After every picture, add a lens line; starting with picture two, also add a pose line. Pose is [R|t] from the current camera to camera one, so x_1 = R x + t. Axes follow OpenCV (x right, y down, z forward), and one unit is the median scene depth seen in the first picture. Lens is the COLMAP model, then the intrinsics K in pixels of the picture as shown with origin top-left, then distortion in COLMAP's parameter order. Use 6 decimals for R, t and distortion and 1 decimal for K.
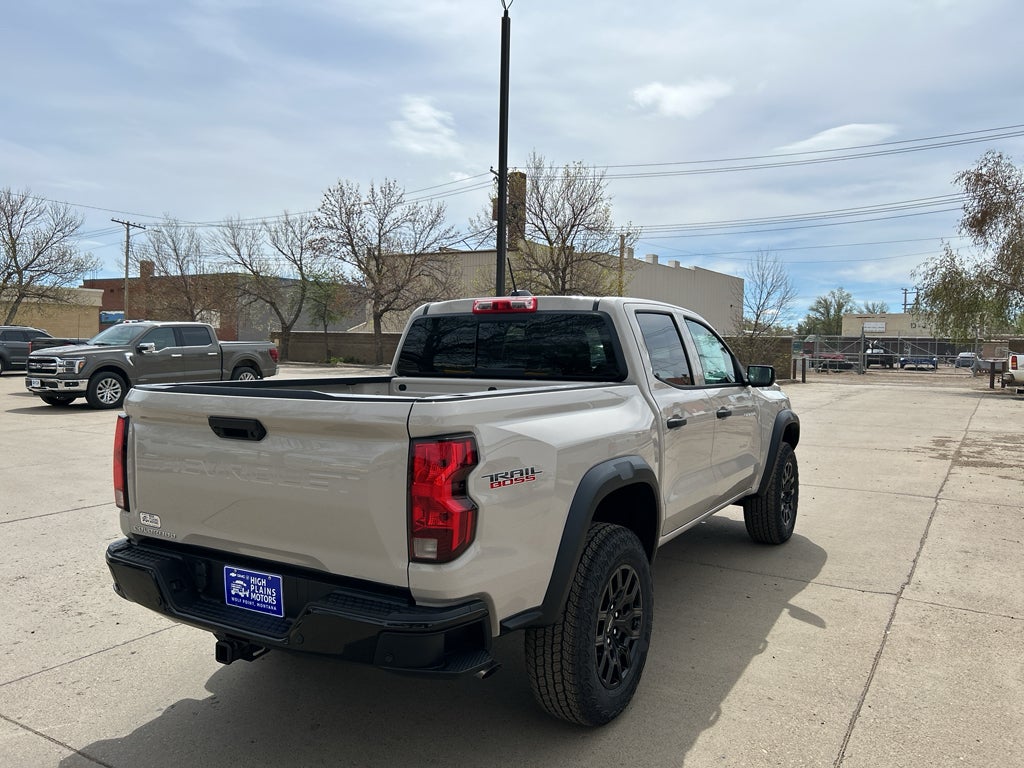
lens RADIAL K [[783.5, 0, 526.8], [0, 783.5, 379.0], [0, 0, 1]] dist [0.037959, 0.002106]
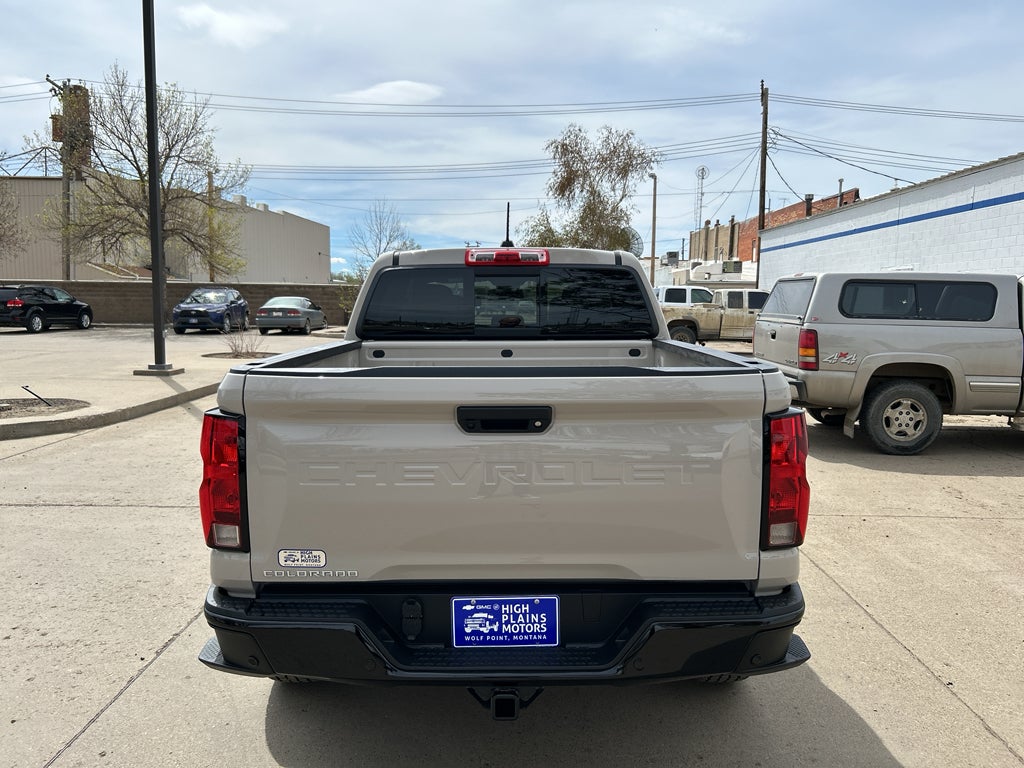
lens RADIAL K [[819.1, 0, 517.2], [0, 819.1, 388.4], [0, 0, 1]] dist [0.000362, -0.002137]
pose [[0.855418, -0.060021, 0.514448, -0.727099], [0.025203, 0.996910, 0.074404, -0.023230], [-0.517324, -0.050682, 0.854287, 0.303224]]
